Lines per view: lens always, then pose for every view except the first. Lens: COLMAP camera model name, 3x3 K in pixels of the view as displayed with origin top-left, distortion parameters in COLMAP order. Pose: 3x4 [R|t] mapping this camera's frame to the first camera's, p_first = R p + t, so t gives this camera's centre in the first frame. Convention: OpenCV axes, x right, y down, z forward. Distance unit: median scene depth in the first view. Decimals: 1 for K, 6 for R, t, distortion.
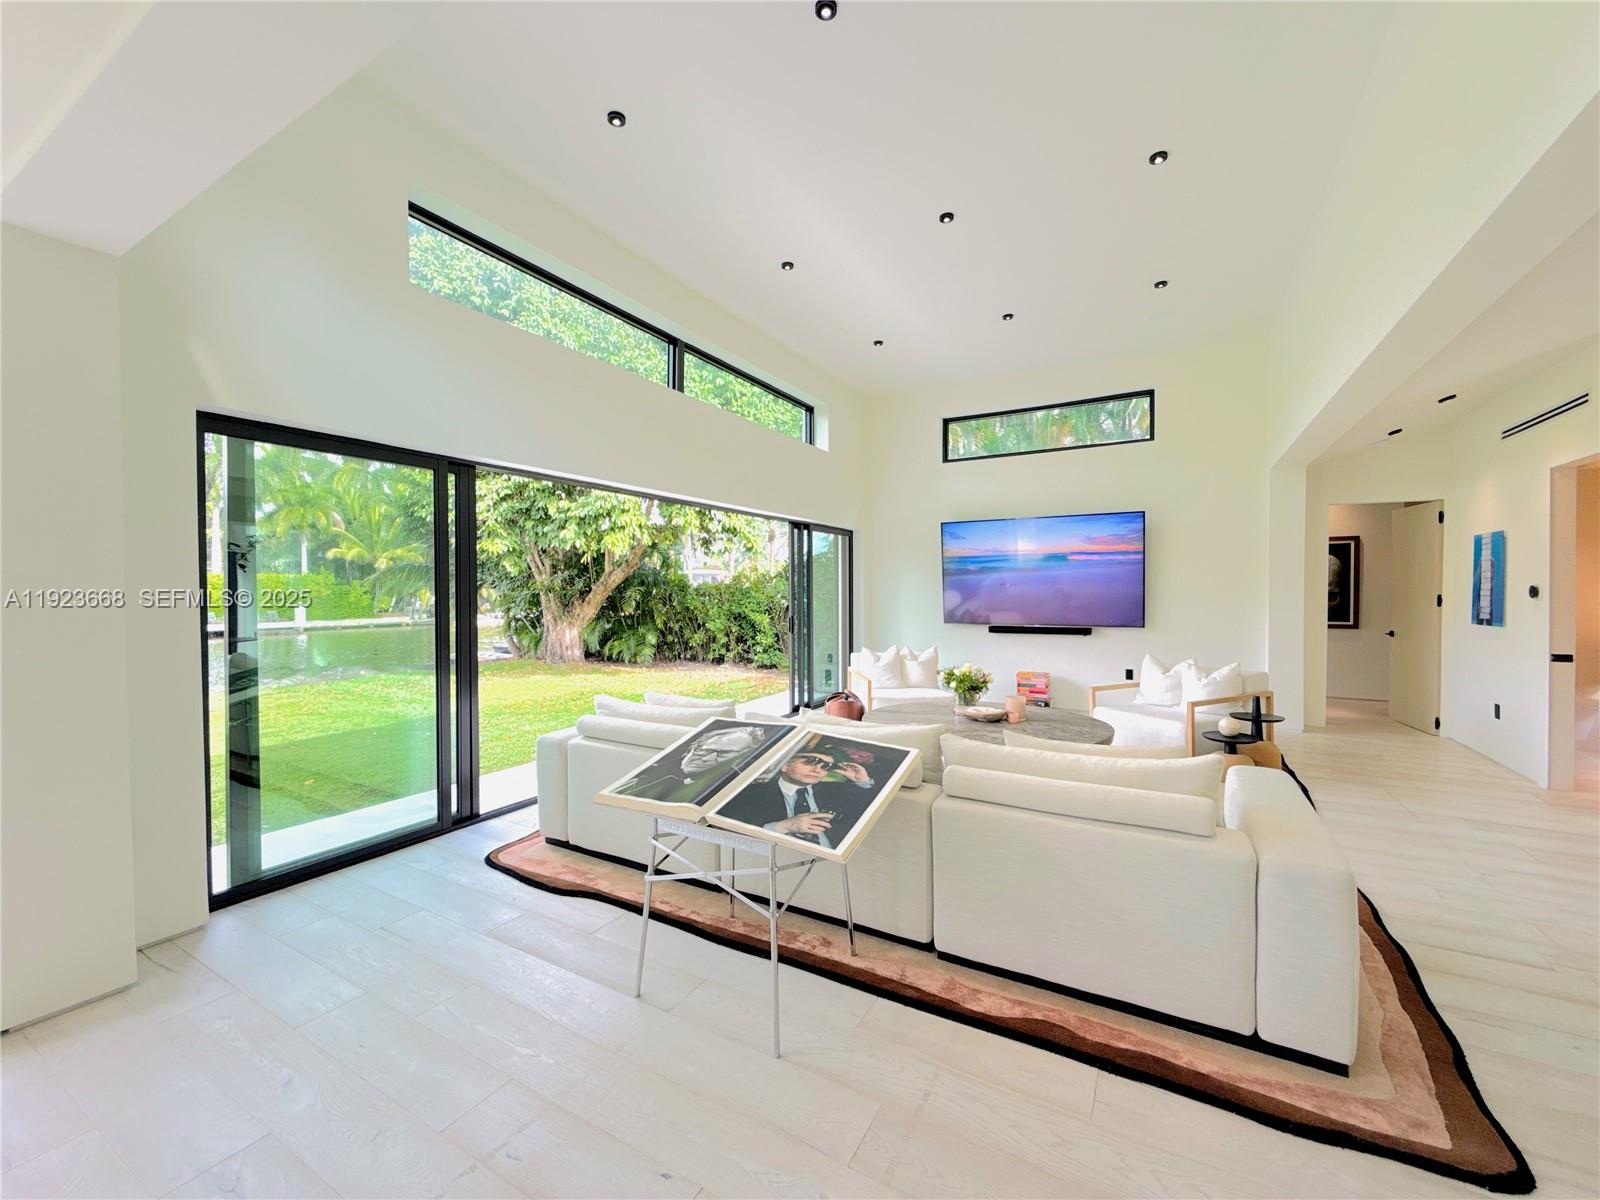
lens RADIAL K [[639.6, 0, 802.3], [0, 639.6, 601.4], [0, 0, 1]] dist [-0.000396, -0.000225]
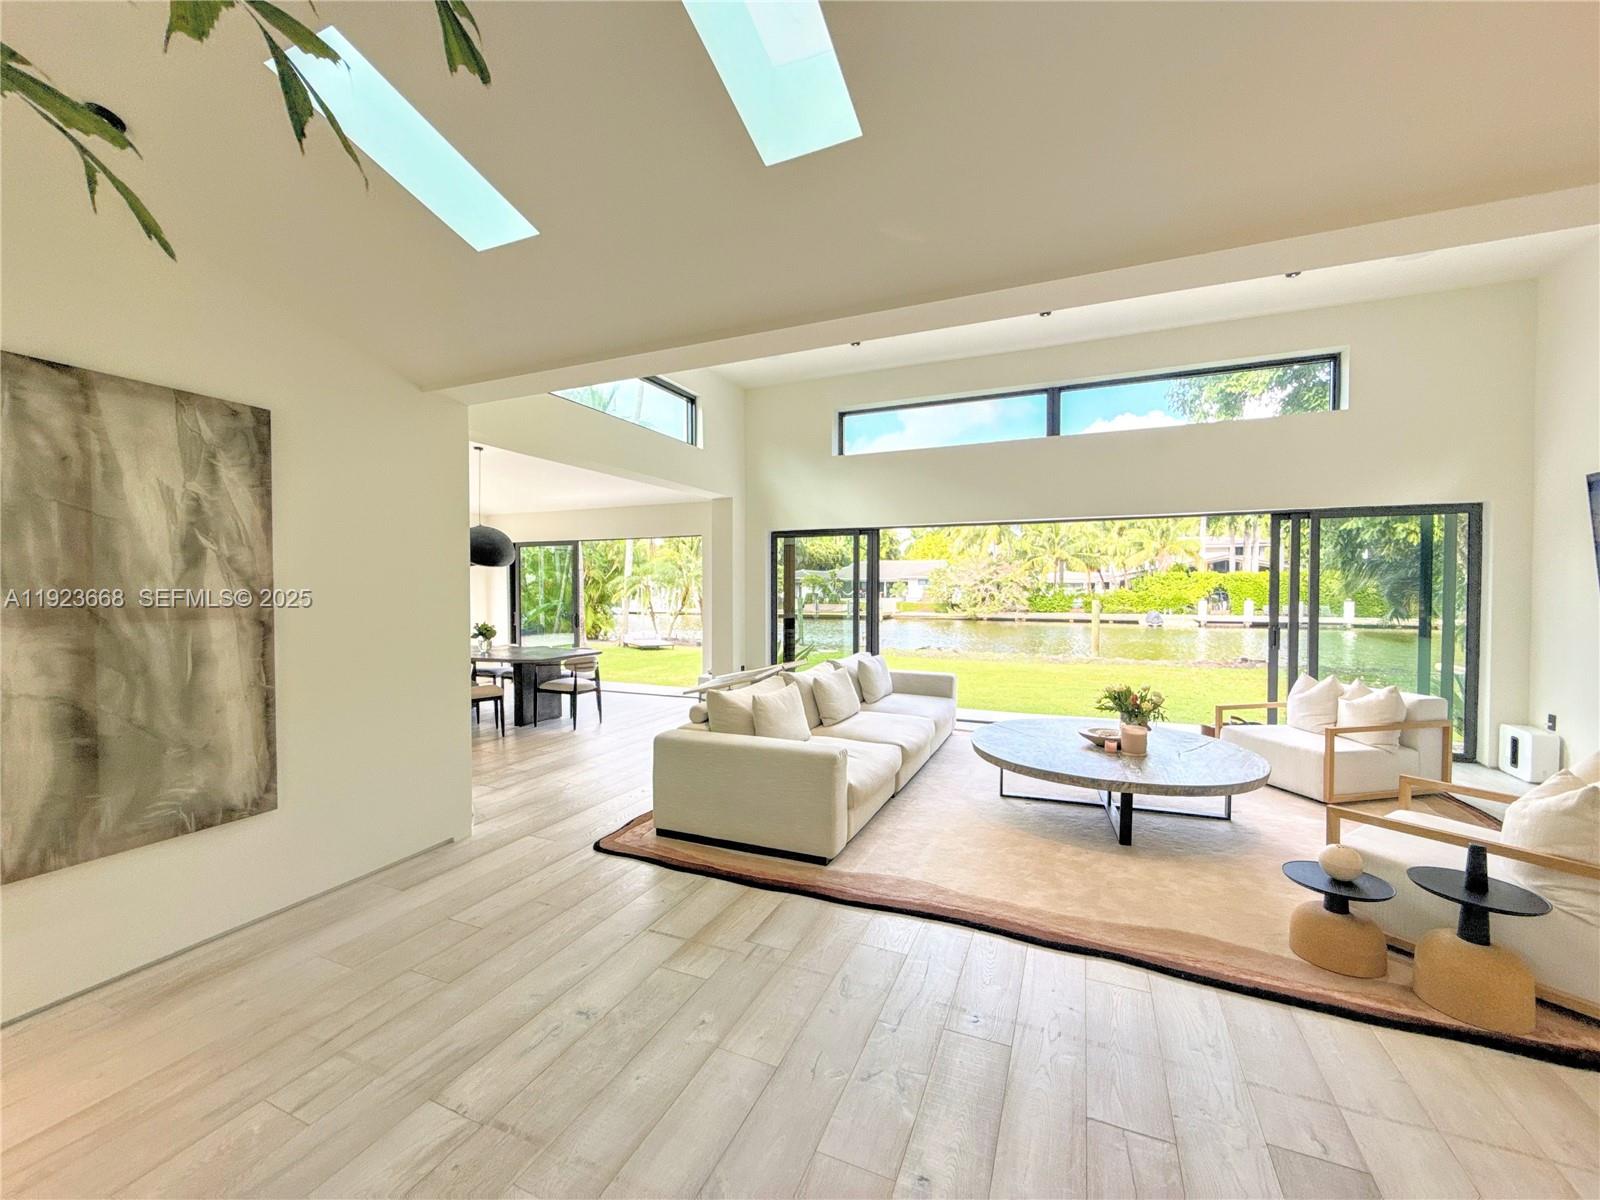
lens RADIAL K [[639.6, 0, 800.7], [0, 639.6, 605.2], [0, 0, 1]] dist [-0.000396, -0.000225]
pose [[0.104525, 0.031587, -0.994021, 0.719014], [-0.016518, 0.999413, 0.030021, -0.019686], [0.994385, 0.013282, 0.104985, 0.300753]]
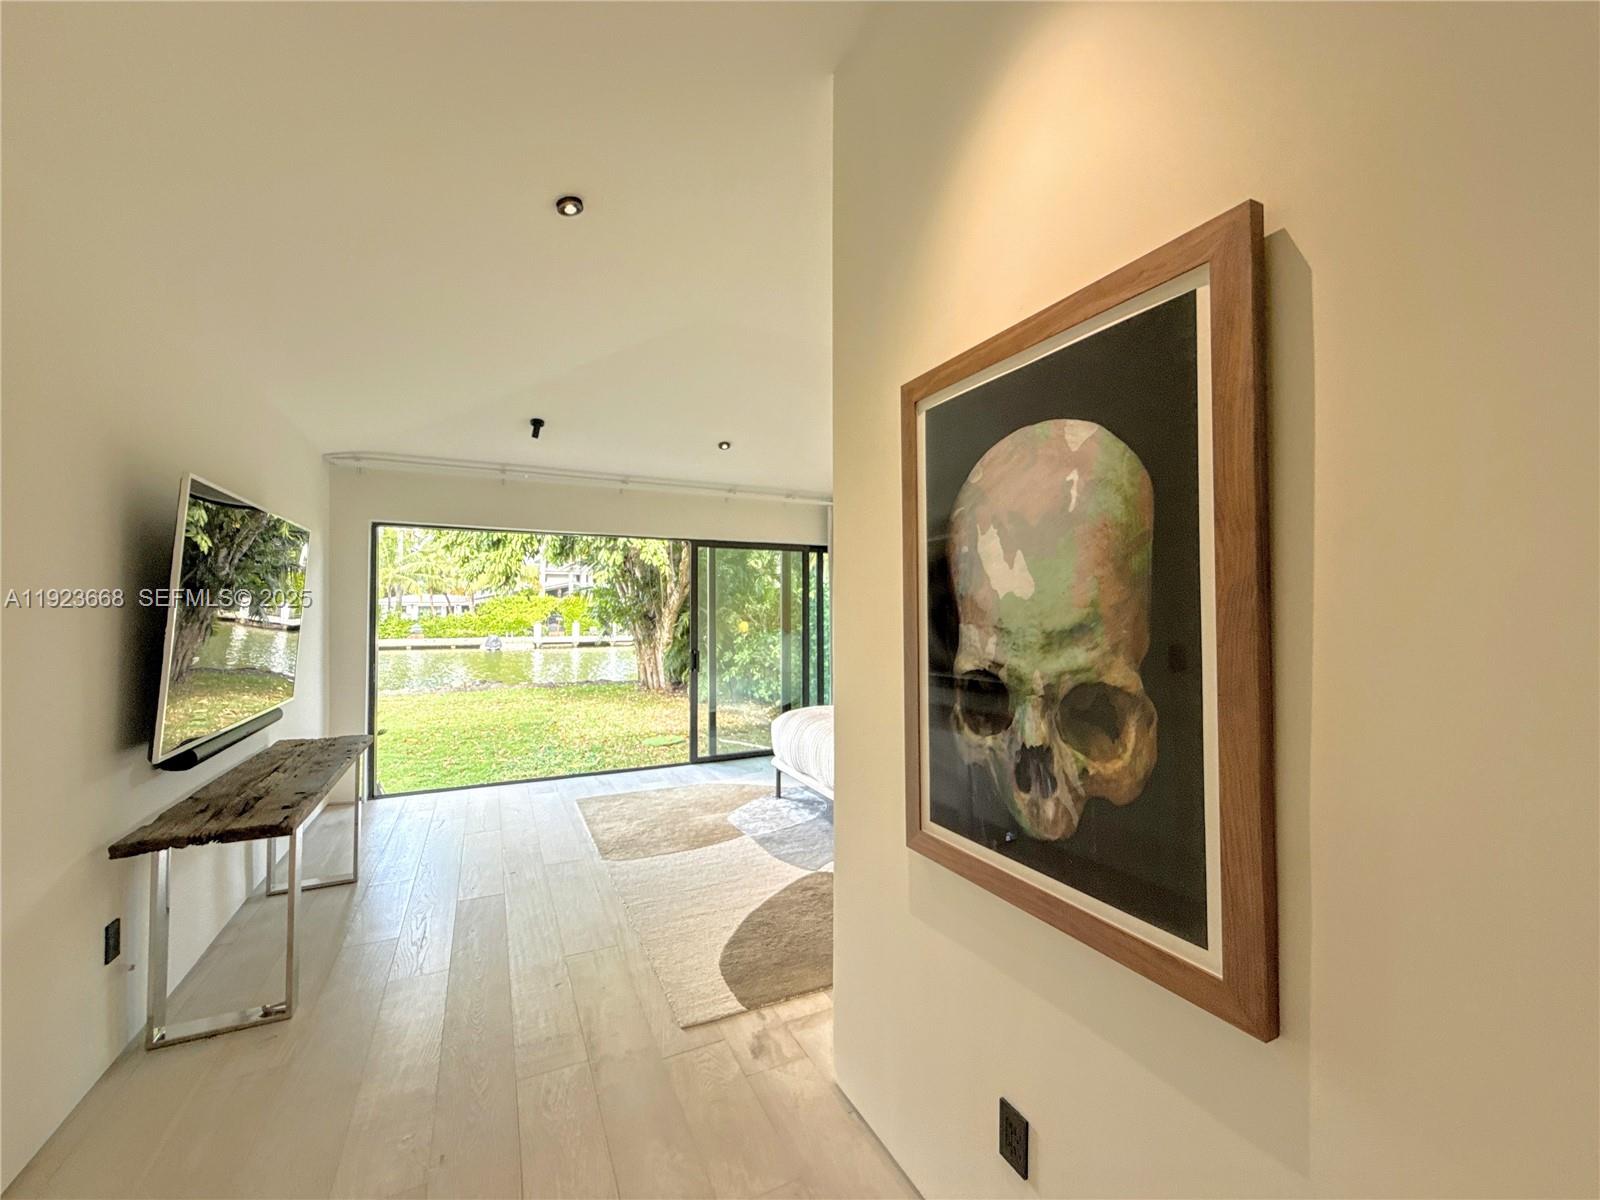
lens RADIAL K [[639.6, 0, 811.8], [0, 639.6, 603.0], [0, 0, 1]] dist [-0.000396, -0.000225]
pose [[0.839525, -0.002101, -0.543317, 0.902271], [-0.013767, 0.999589, -0.025138, -0.026691], [0.543147, 0.028584, 0.839151, 0.887279]]
